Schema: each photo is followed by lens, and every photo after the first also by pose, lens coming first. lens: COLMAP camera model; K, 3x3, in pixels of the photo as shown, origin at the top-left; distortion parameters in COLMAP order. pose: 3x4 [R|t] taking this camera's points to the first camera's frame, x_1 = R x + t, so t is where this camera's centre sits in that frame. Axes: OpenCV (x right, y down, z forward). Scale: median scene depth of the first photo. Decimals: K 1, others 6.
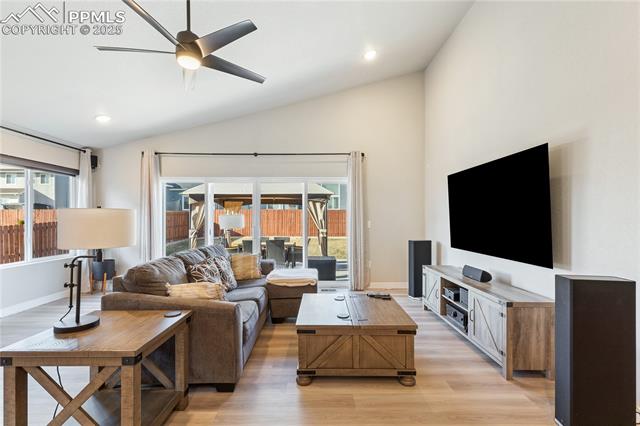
lens RADIAL K [[287.1, 0, 320.7], [0, 287.1, 218.3], [0, 0, 1]] dist [0.010681, -0.000794]
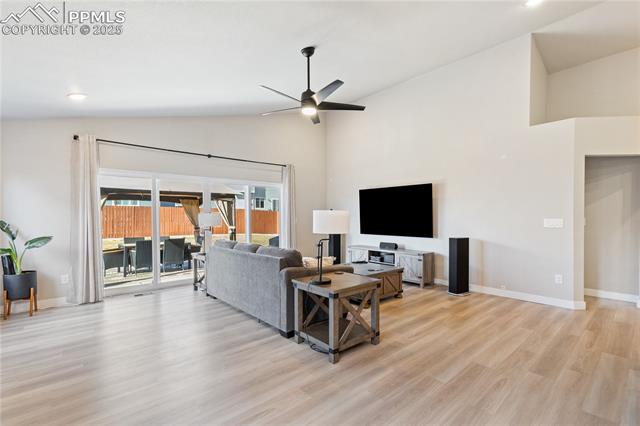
lens RADIAL K [[291.4, 0, 318.8], [0, 291.4, 218.9], [0, 0, 1]] dist [0.006914, 0.000279]
pose [[0.758961, -0.007072, 0.651097, -0.776918], [0.000889, 0.999951, 0.009824, -0.001025], [-0.651135, -0.006878, 0.758931, -0.099528]]
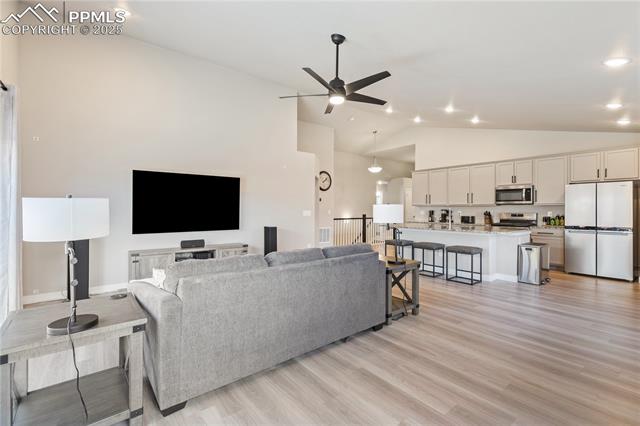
lens RADIAL K [[287.1, 0, 321.4], [0, 287.1, 210.2], [0, 0, 1]] dist [0.010681, -0.000794]
pose [[-0.614778, -0.005821, 0.788679, -0.848854], [-0.005134, 0.999981, 0.003379, -0.000899], [-0.788684, -0.001972, -0.614796, 1.067971]]
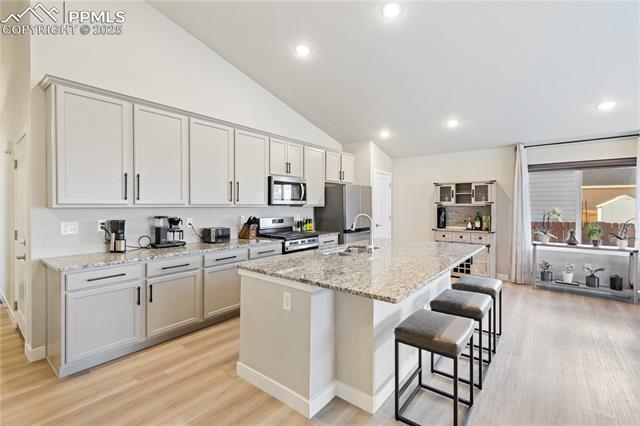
lens RADIAL K [[287.1, 0, 321.5], [0, 287.1, 209.0], [0, 0, 1]] dist [0.010681, -0.000794]
pose [[-0.643251, 0.007742, -0.765616, 0.525059], [0.000618, 0.999954, 0.009592, -0.030181], [0.765655, 0.005697, -0.643226, 0.003004]]
